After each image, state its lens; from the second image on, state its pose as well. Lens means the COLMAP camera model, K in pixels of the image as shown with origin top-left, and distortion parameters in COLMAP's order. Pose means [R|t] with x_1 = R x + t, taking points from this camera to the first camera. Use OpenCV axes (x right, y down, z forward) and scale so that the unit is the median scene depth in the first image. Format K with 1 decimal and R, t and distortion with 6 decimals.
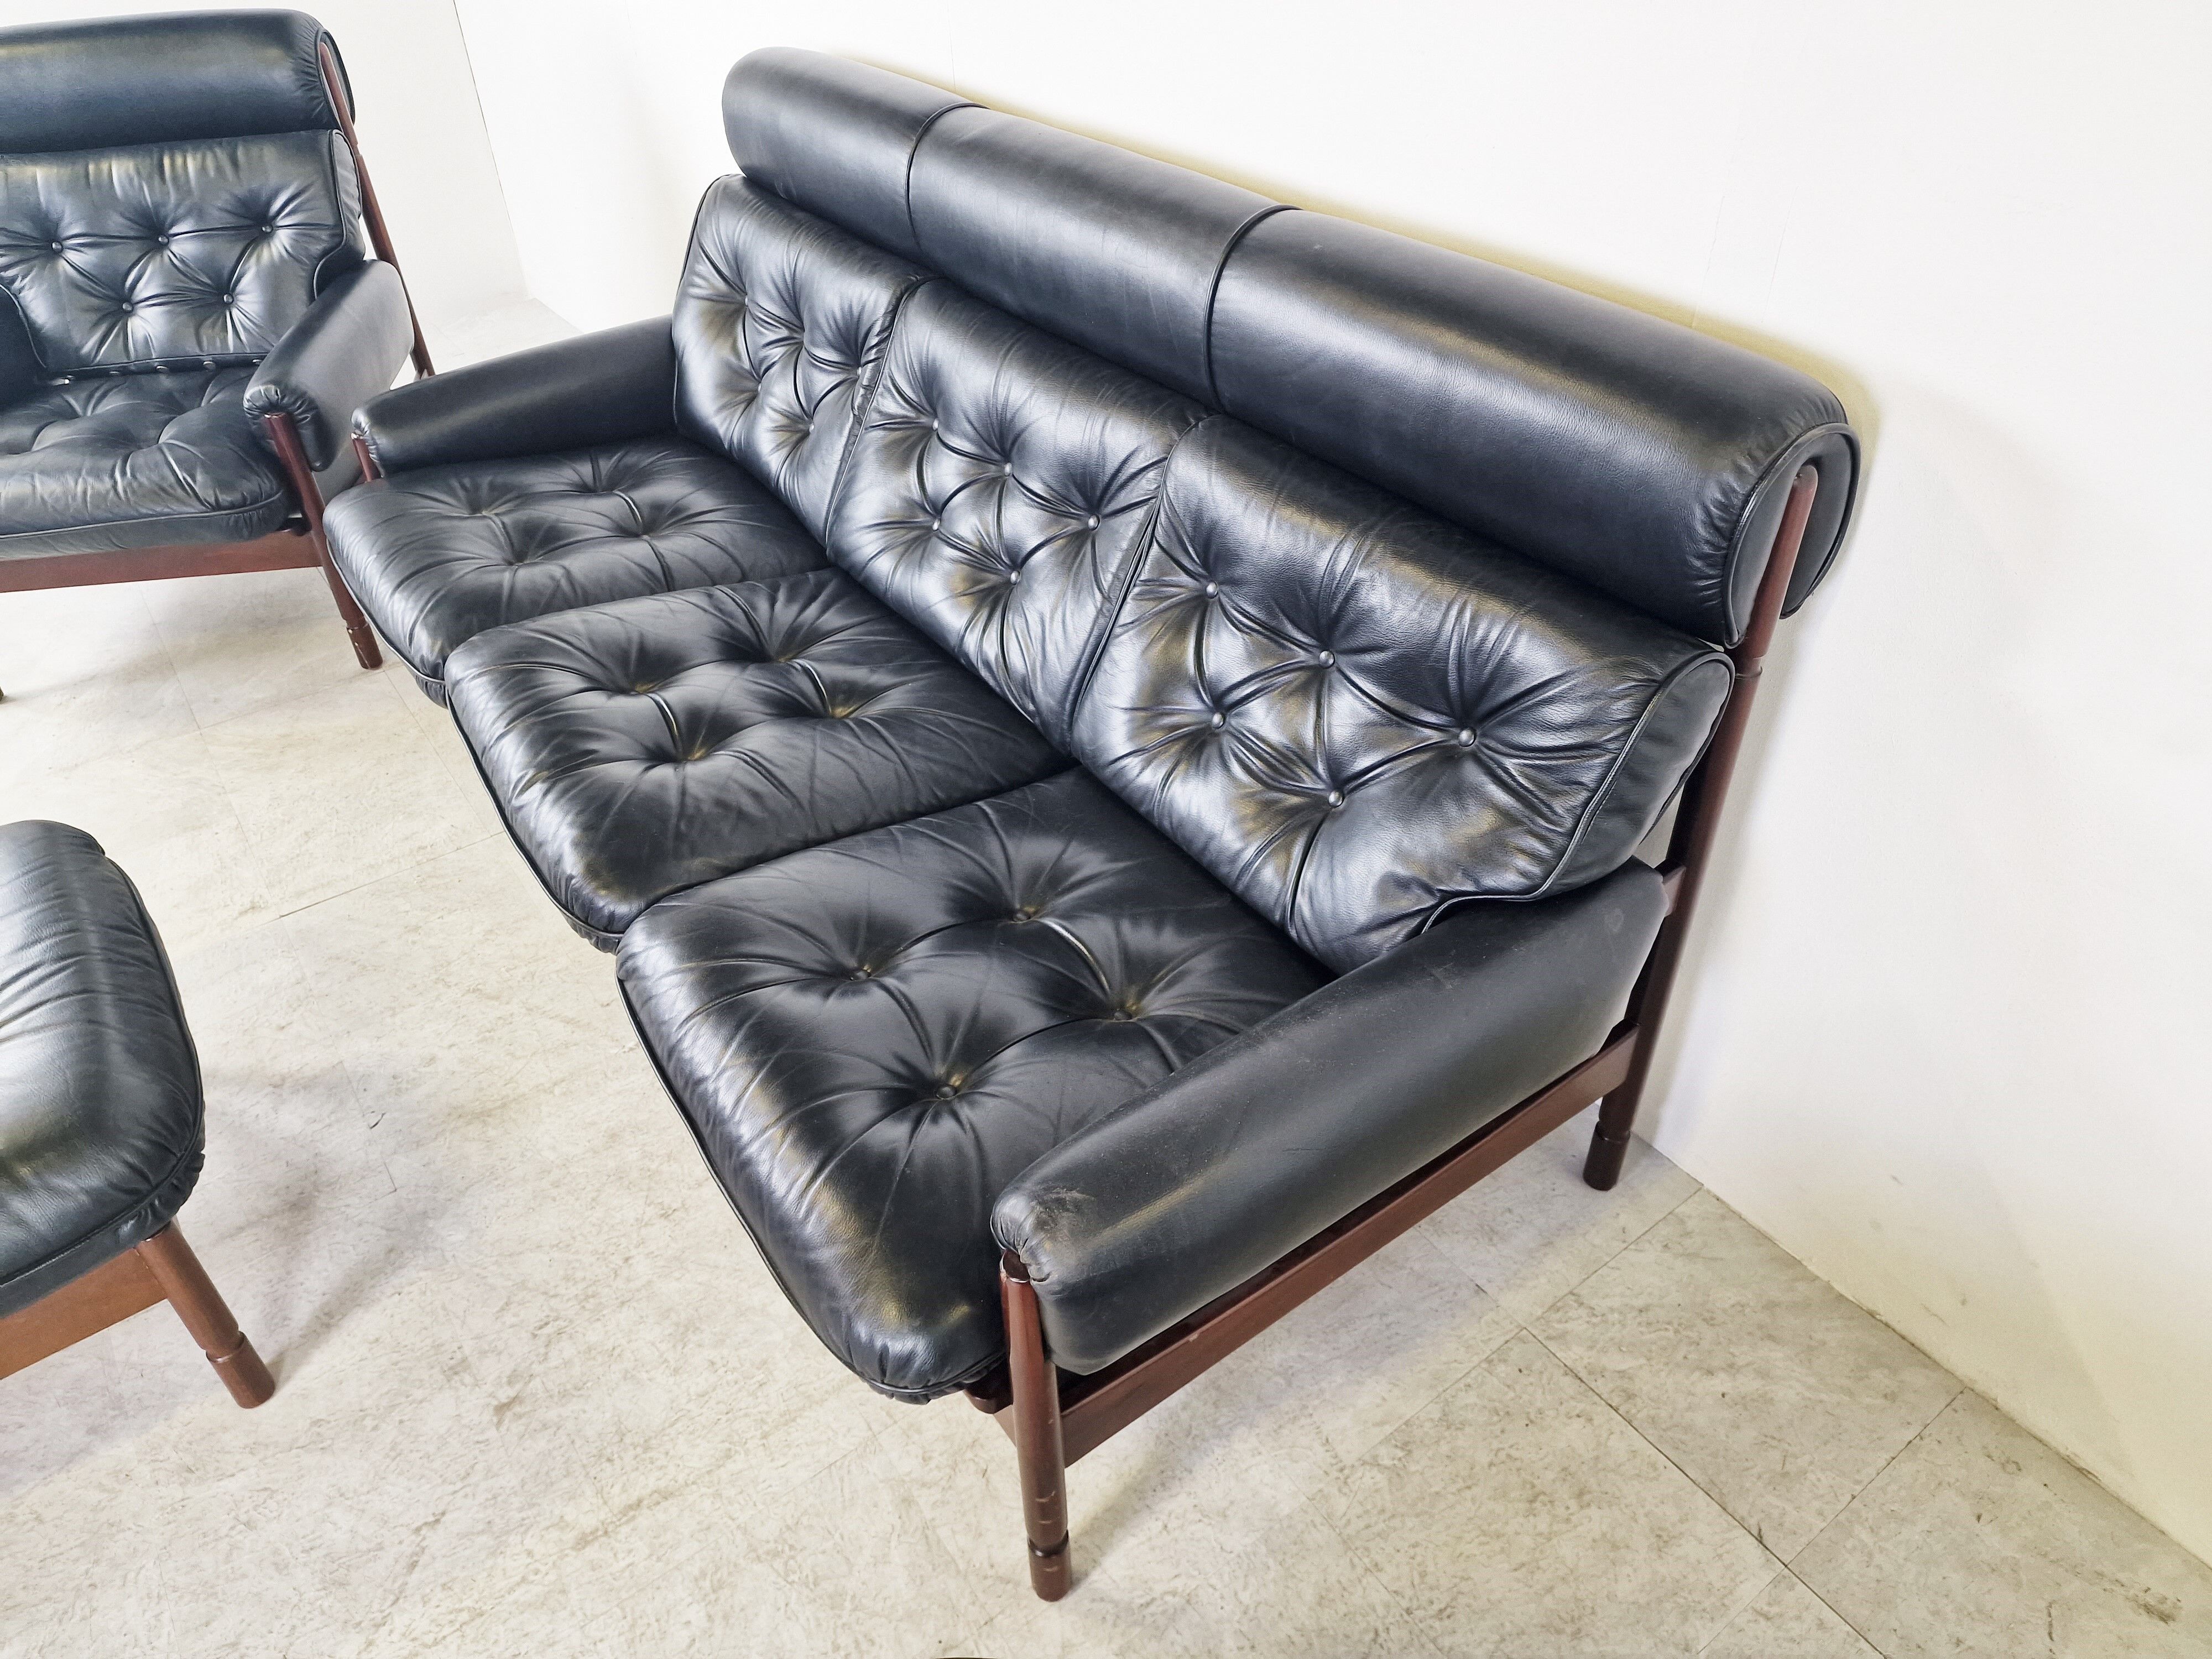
lens RADIAL K [[1499.5, 0, 1096.4], [0, 1499.5, 798.0], [0, 0, 1]] dist [0.041163, -0.054159]
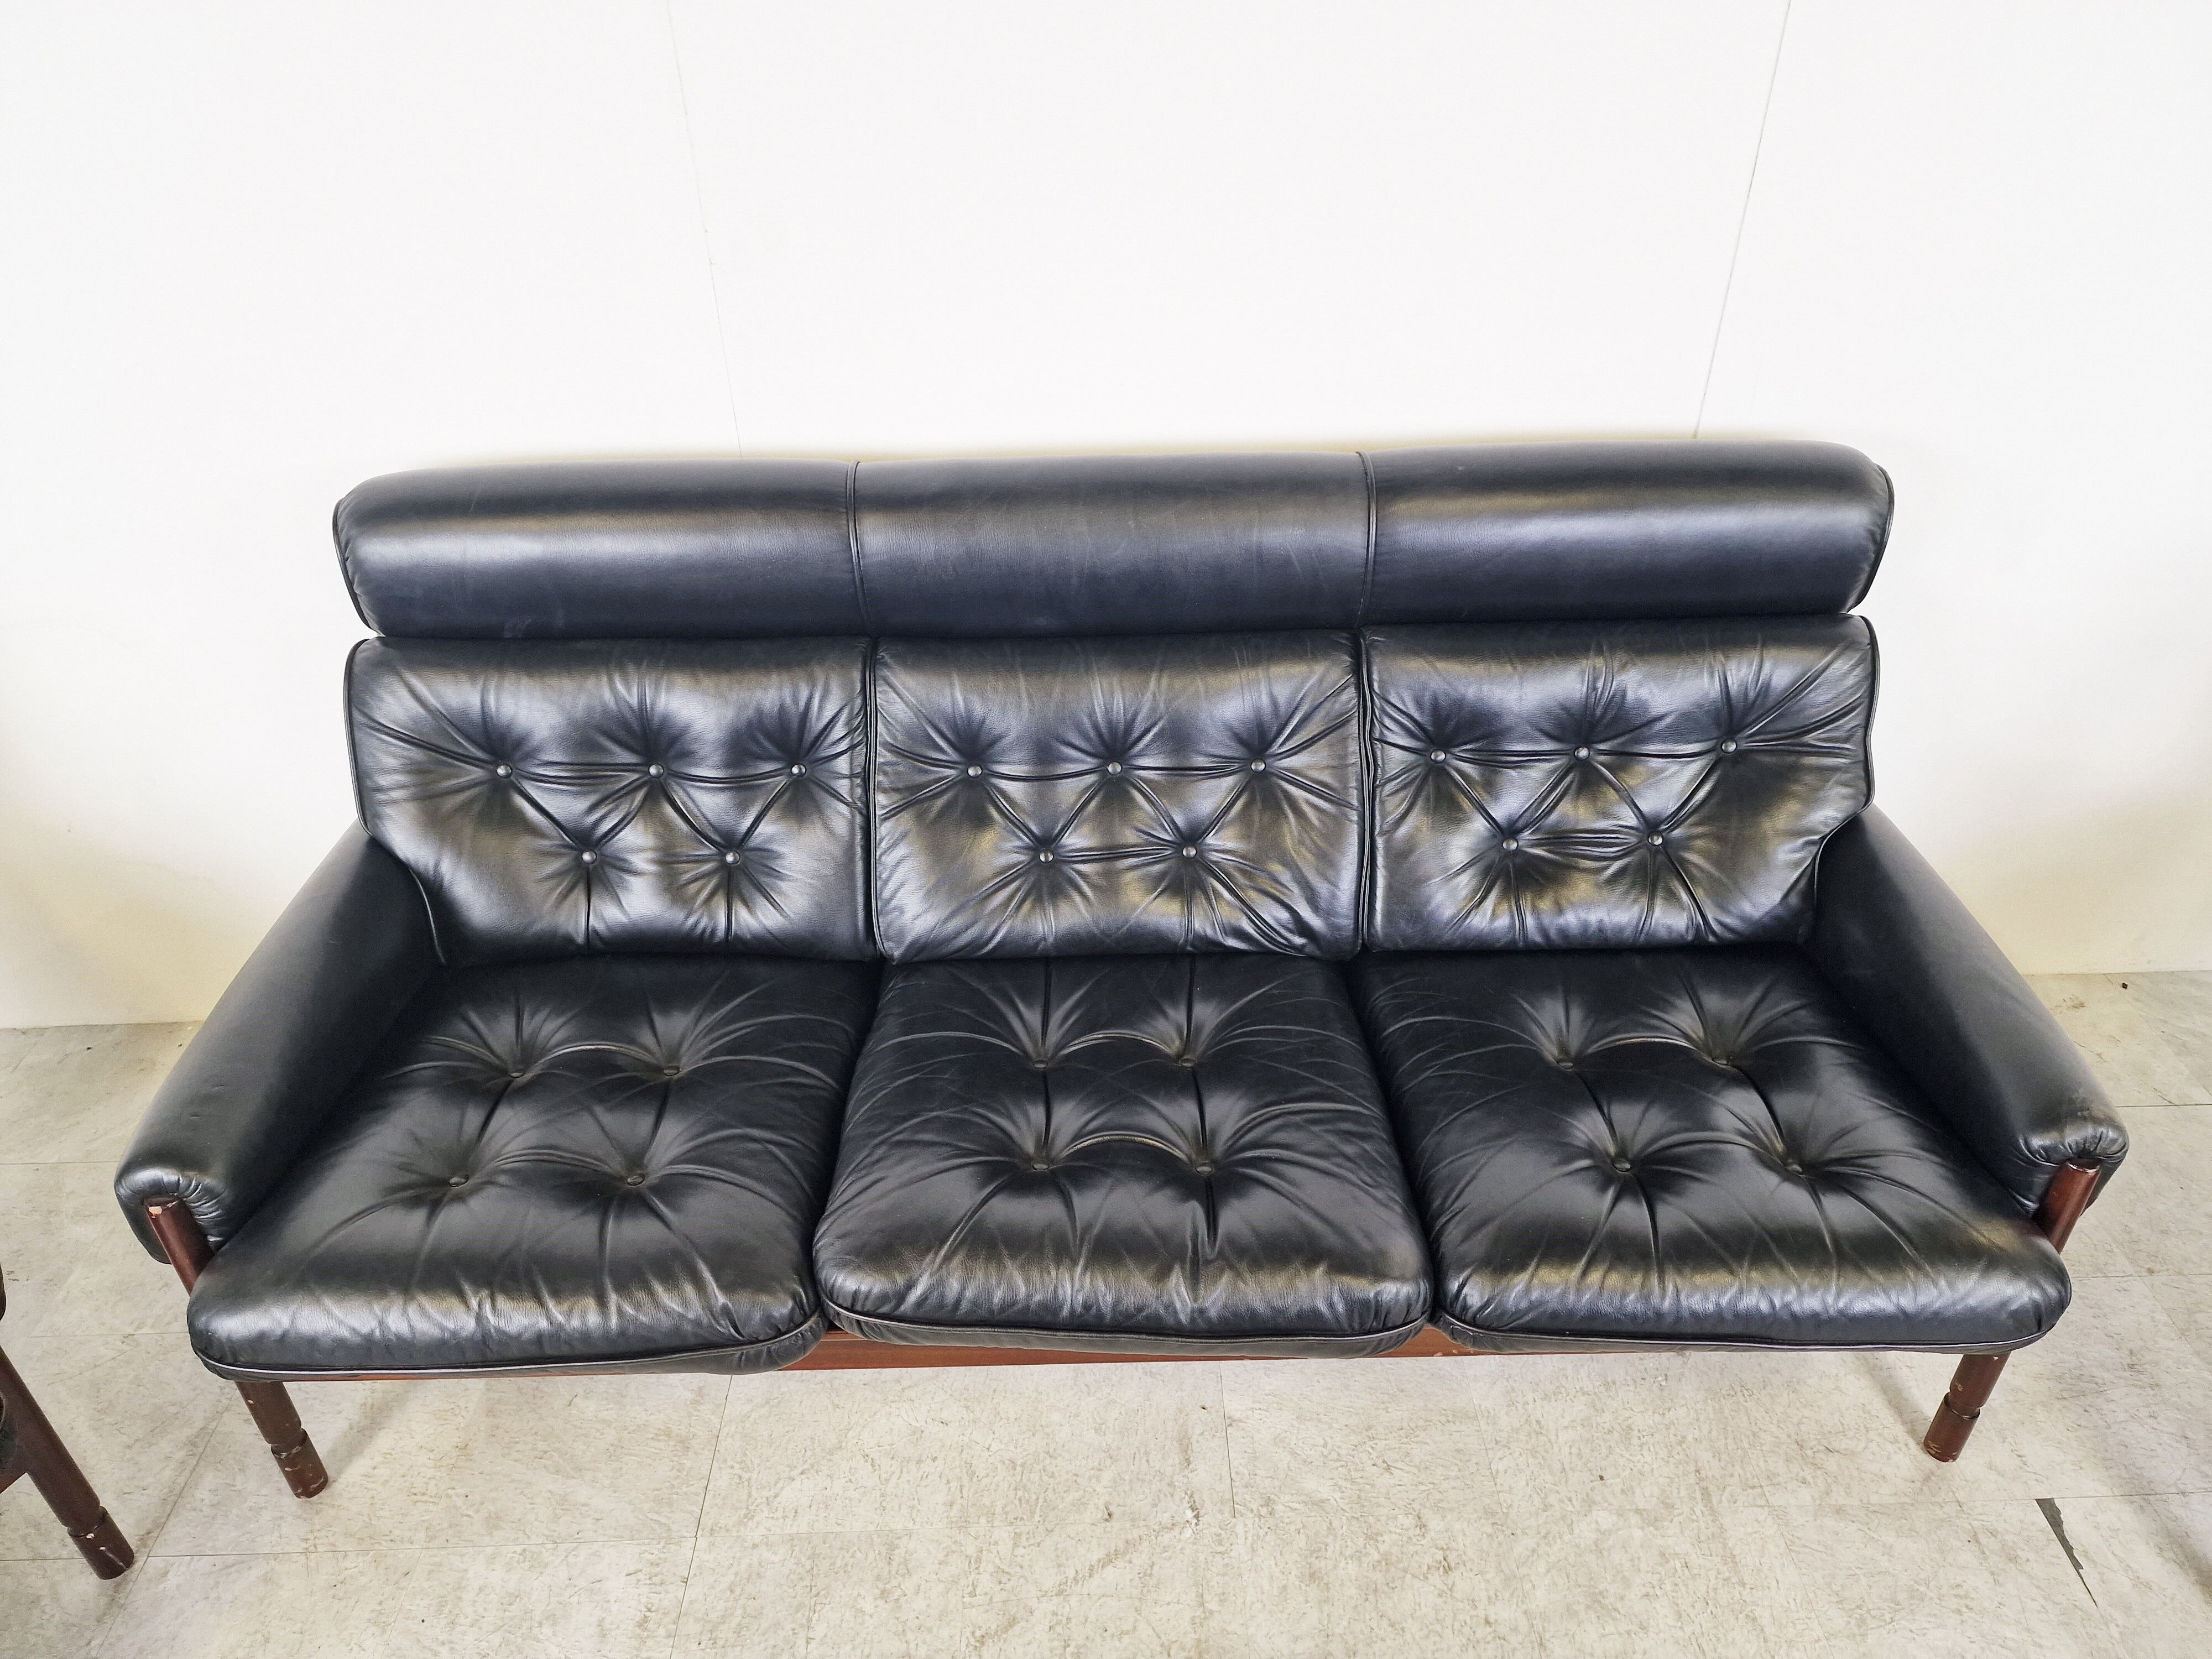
lens RADIAL K [[1490.8, 0, 1121.7], [0, 1490.8, 797.9], [0, 0, 1]] dist [0.058588, -0.059562]
pose [[0.559941, -0.440013, 0.702036, -0.762310], [0.489921, 0.859158, 0.147733, -0.344594], [-0.668164, 0.261220, 0.696650, 0.300937]]
